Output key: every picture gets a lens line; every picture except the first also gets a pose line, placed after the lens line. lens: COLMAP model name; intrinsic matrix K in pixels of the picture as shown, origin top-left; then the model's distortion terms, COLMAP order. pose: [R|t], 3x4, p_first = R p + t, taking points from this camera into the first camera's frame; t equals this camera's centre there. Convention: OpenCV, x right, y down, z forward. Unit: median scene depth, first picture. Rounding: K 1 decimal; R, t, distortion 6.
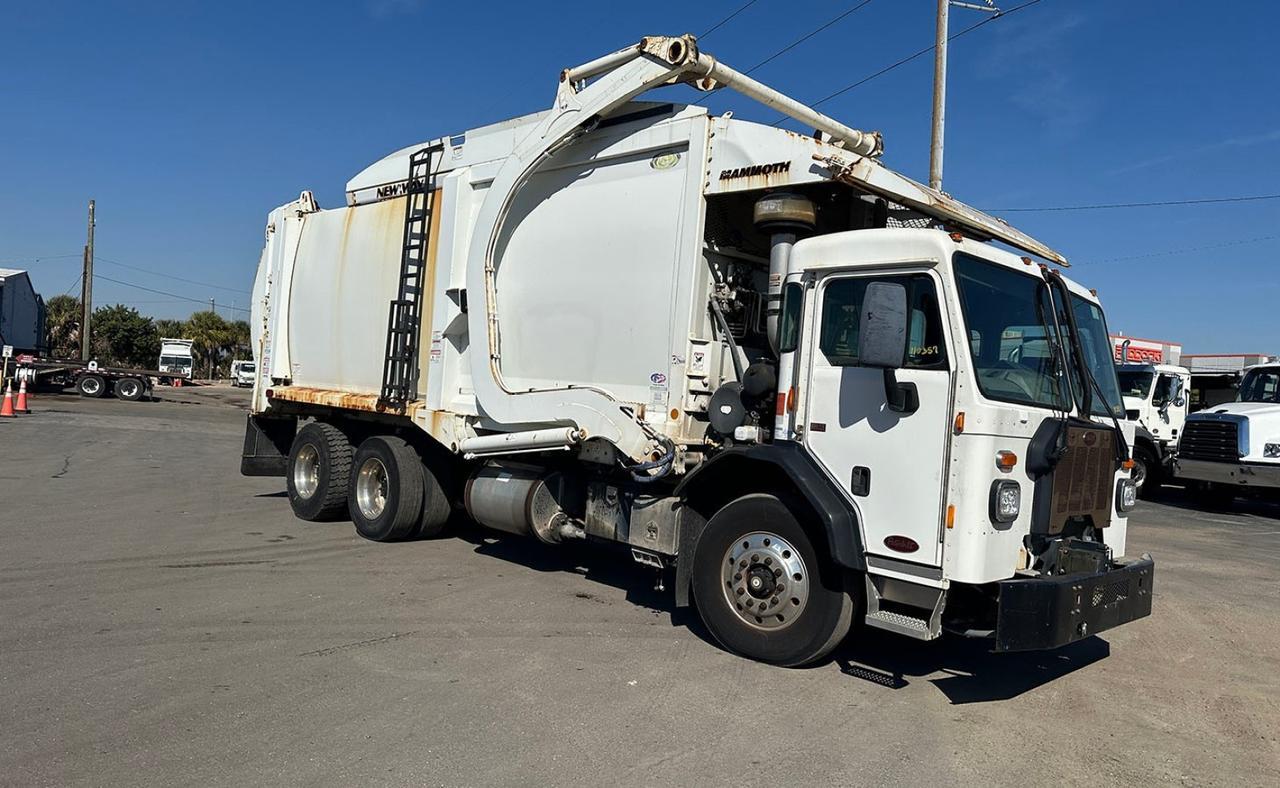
lens RADIAL K [[879.2, 0, 641.4], [0, 879.2, 353.5], [0, 0, 1]] dist [0.085564, -0.106827]
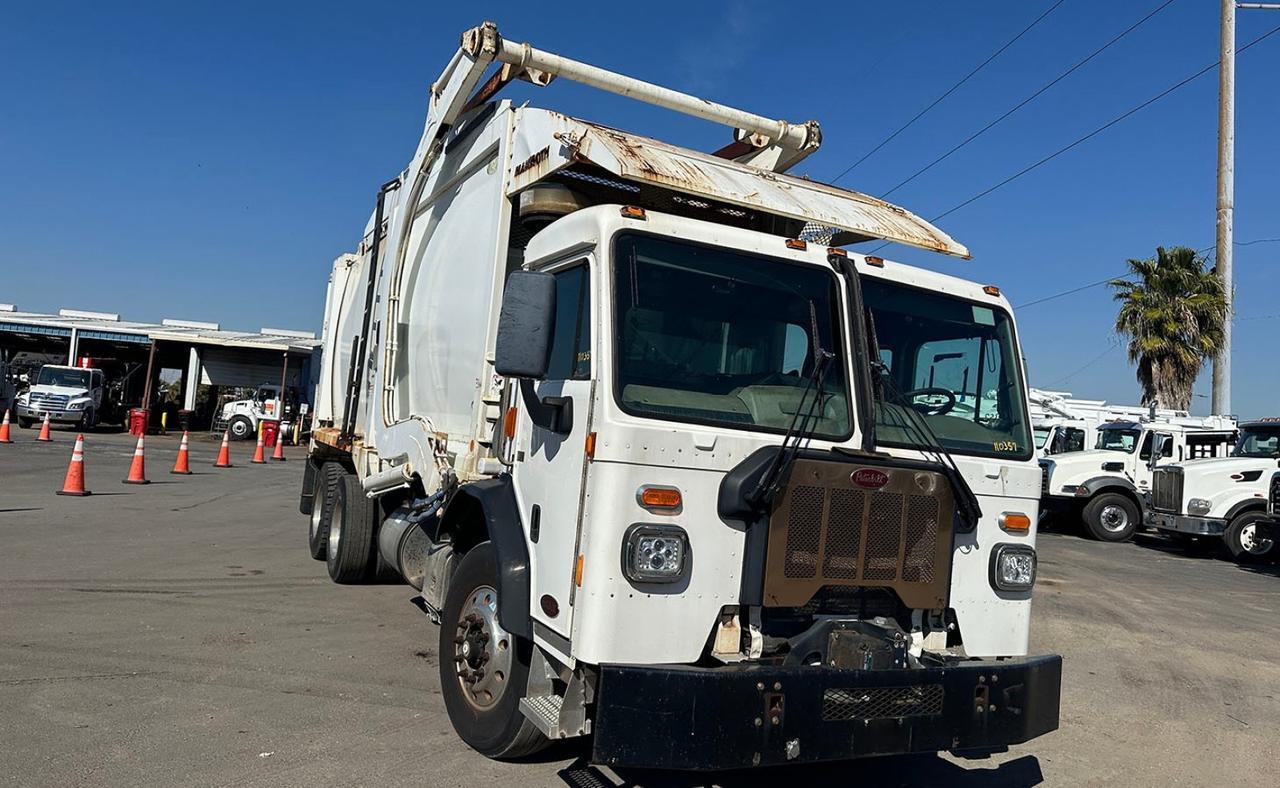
lens RADIAL K [[879.2, 0, 641.4], [0, 879.2, 353.5], [0, 0, 1]] dist [0.085564, -0.106827]
pose [[0.951138, -0.018110, -0.308233, 0.524704], [-0.003866, 0.997502, -0.070537, 0.042963], [0.308740, 0.068282, 0.948692, 0.241382]]
